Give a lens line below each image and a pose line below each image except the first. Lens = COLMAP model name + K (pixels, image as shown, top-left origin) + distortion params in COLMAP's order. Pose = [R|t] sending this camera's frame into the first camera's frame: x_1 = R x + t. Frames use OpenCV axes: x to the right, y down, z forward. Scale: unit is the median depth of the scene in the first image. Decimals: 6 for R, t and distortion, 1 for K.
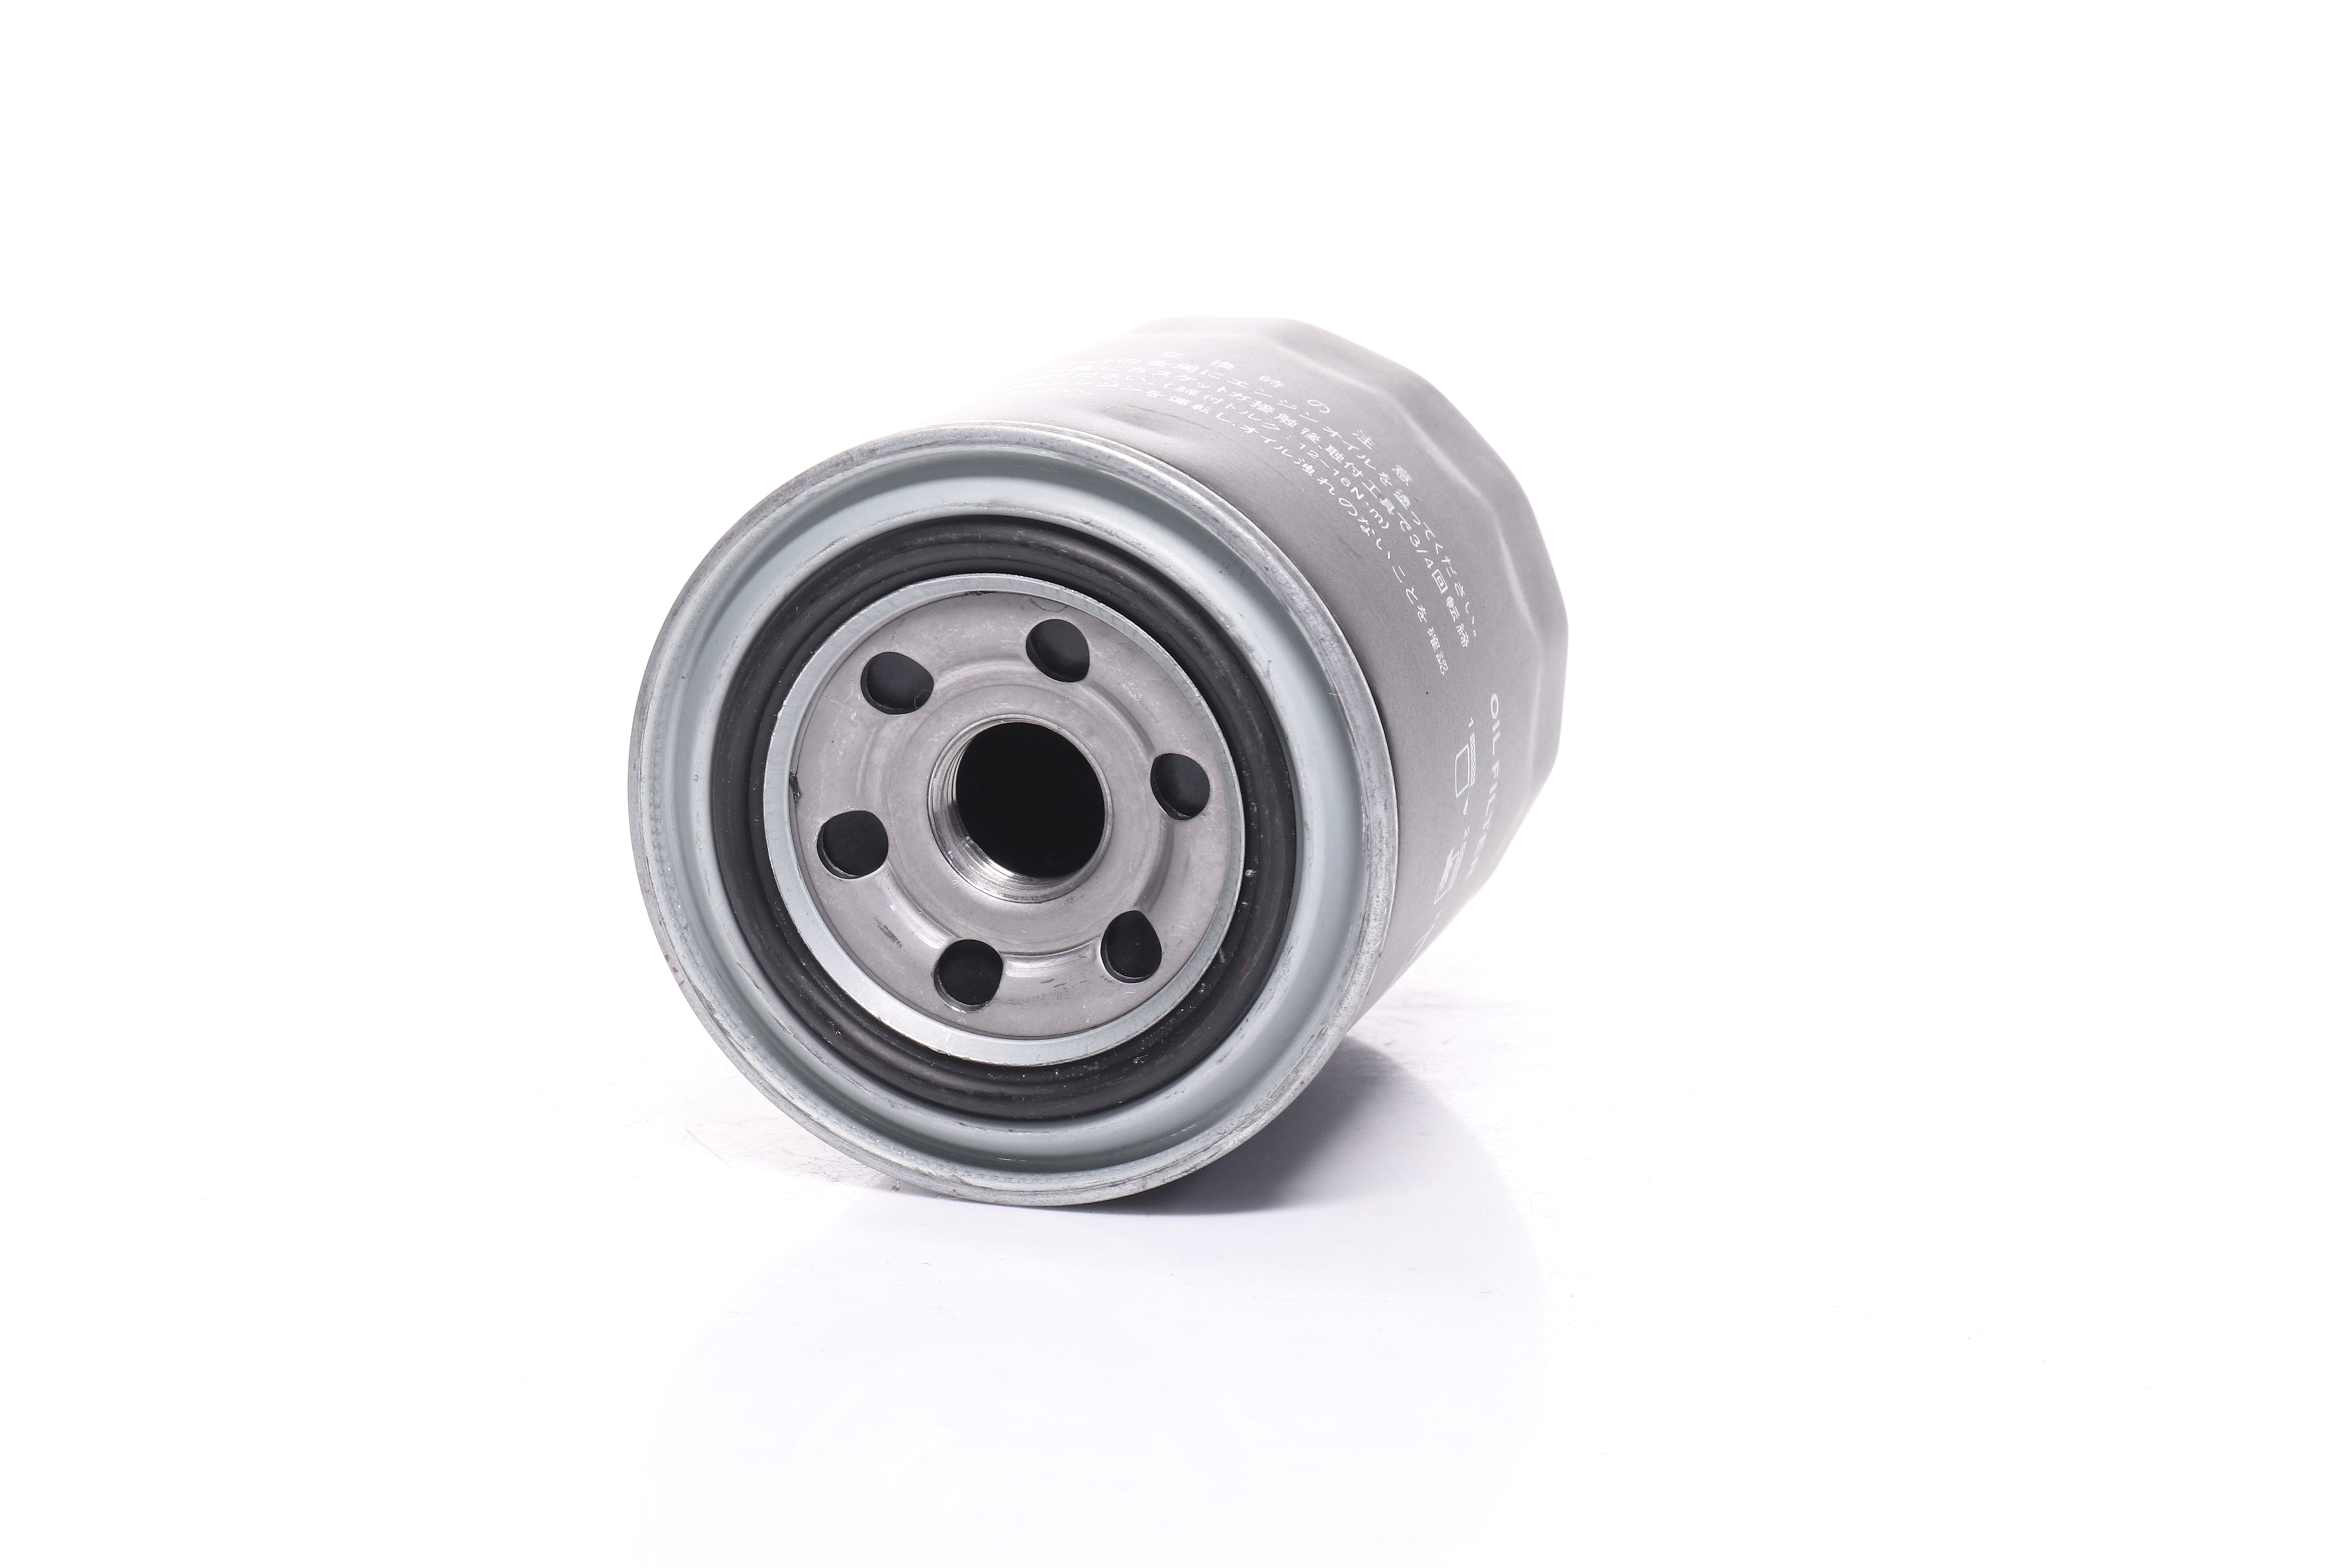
lens RADIAL K [[6268.9, 0, 1176.0], [0, 6268.9, 785.0], [0, 0, 1]] dist [-0.099320, 0.000000]
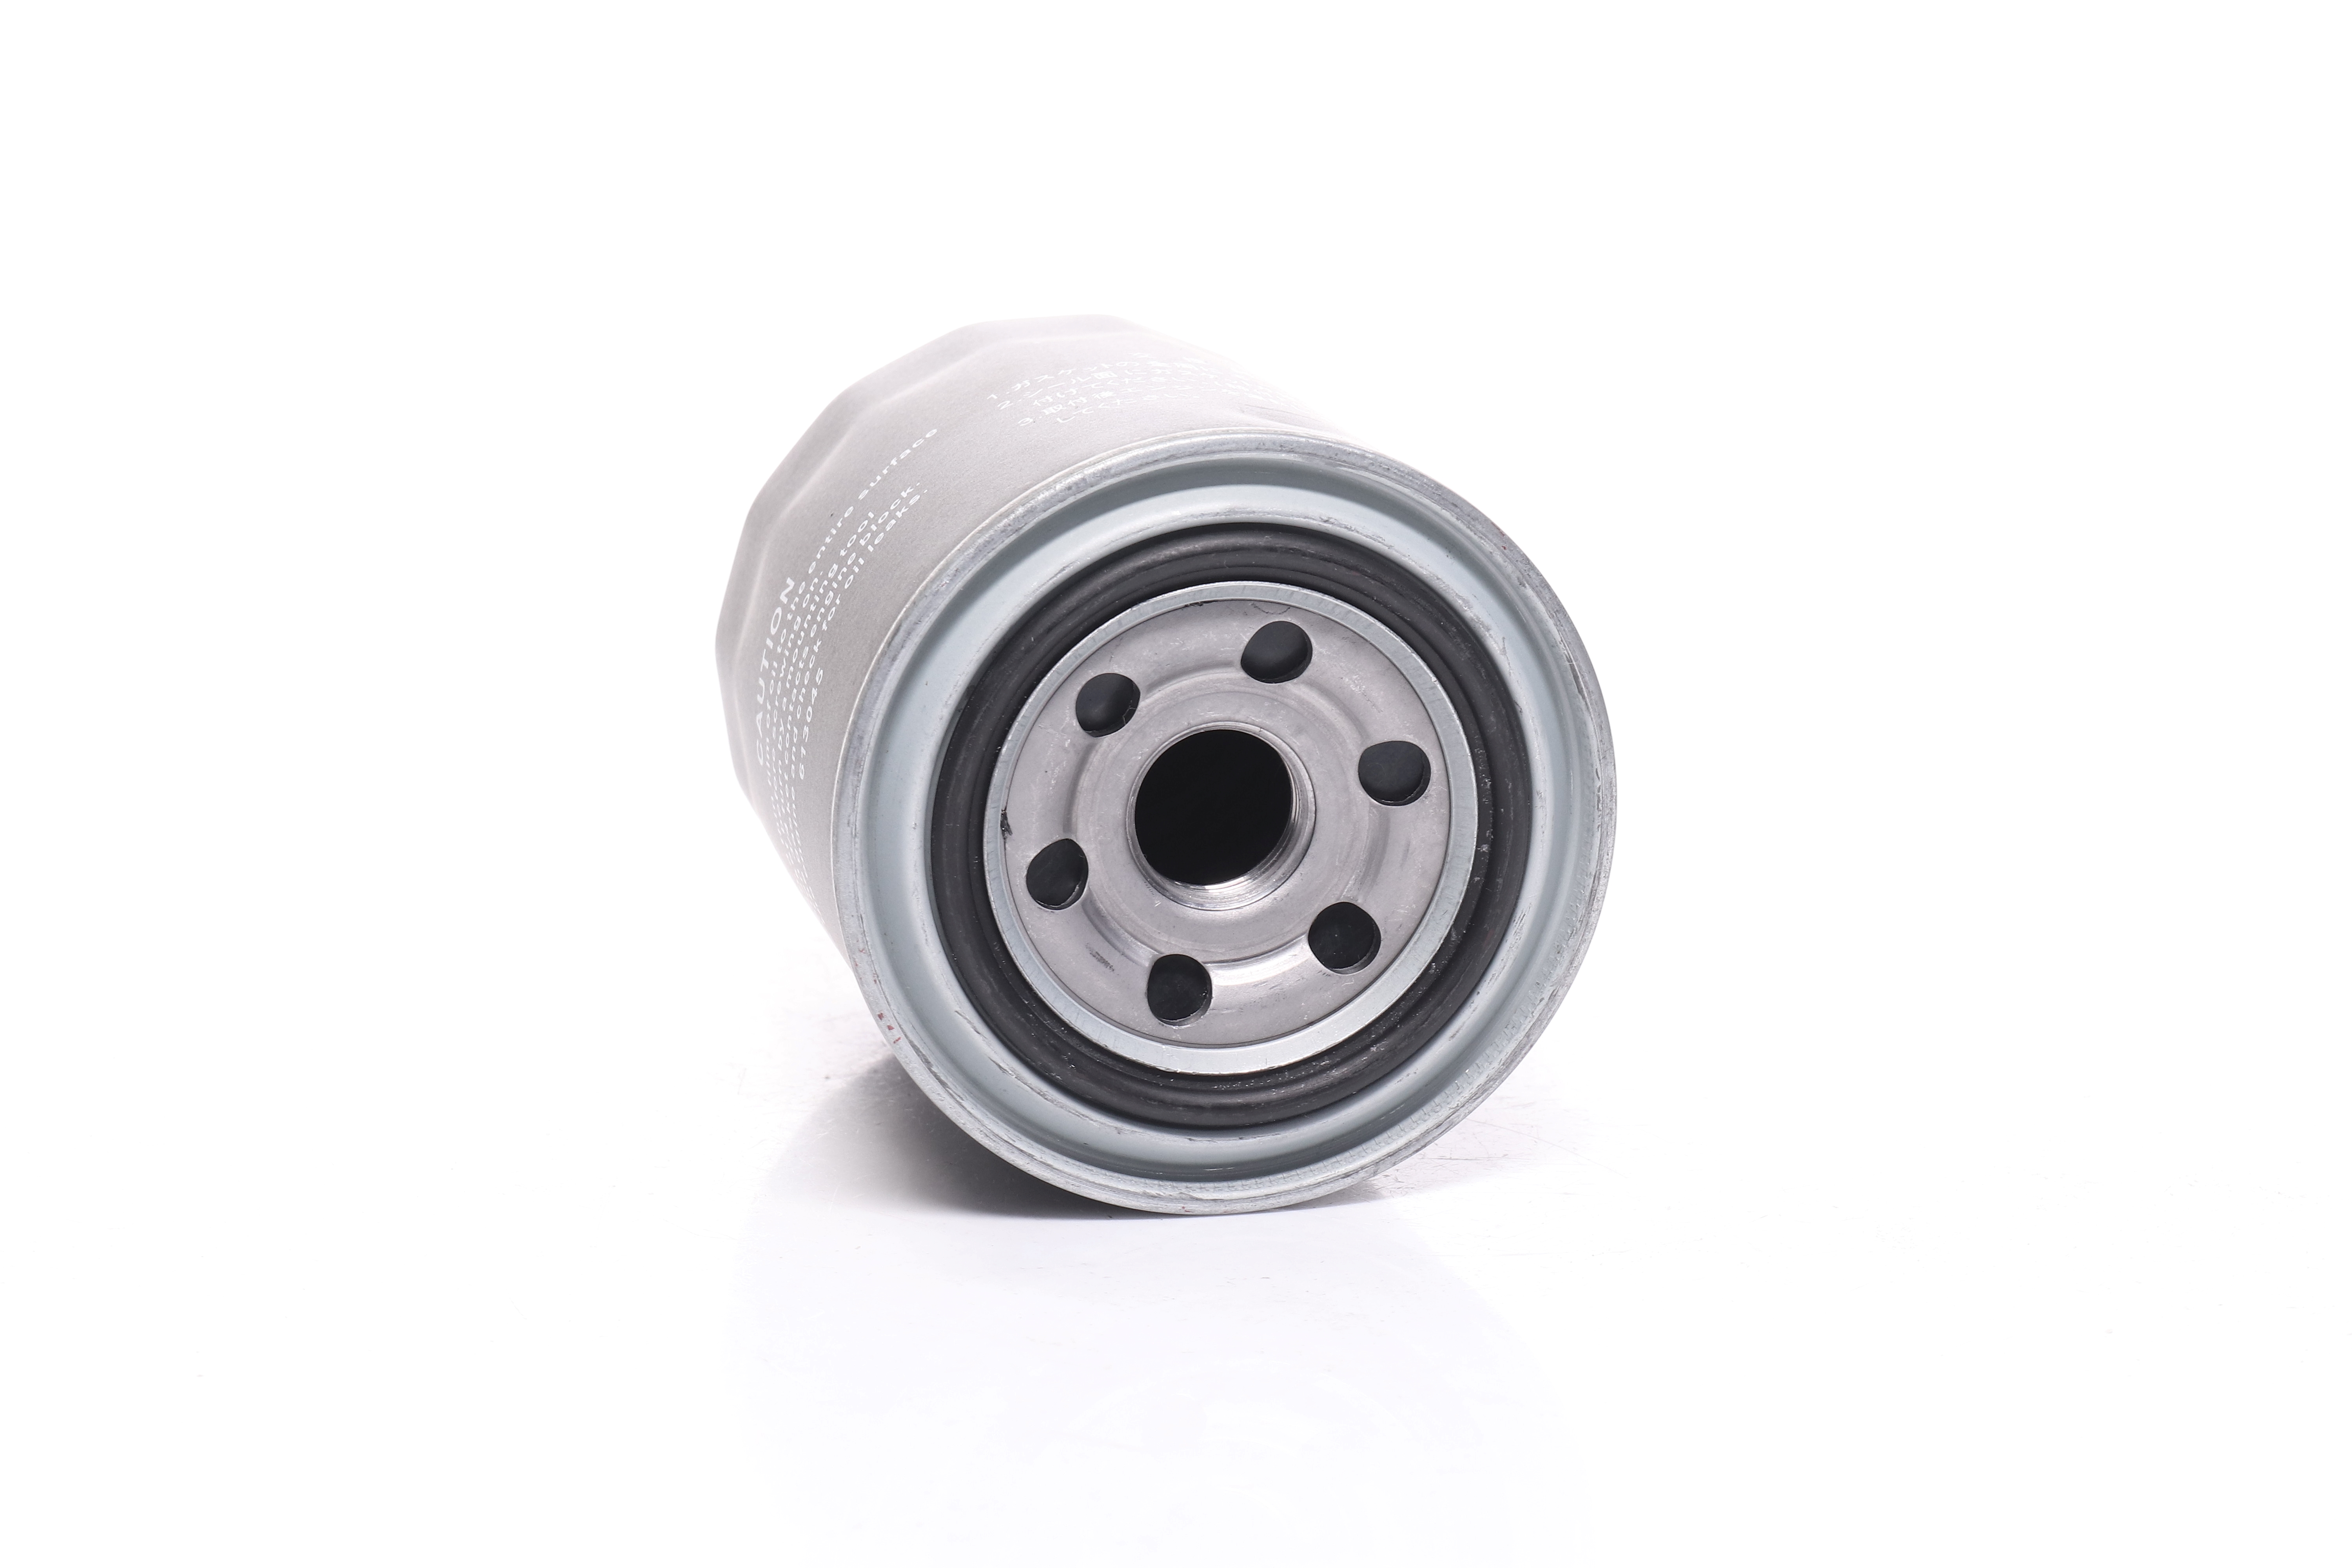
lens RADIAL K [[6268.9, 0, 1175.8], [0, 6268.9, 783.8], [0, 0, 1]] dist [-0.099320, 0.000000]
pose [[0.818854, -0.116884, 0.561976, -0.592799], [0.110493, 0.992835, 0.045499, -0.047644], [-0.563267, 0.024837, 0.825901, 0.183516]]
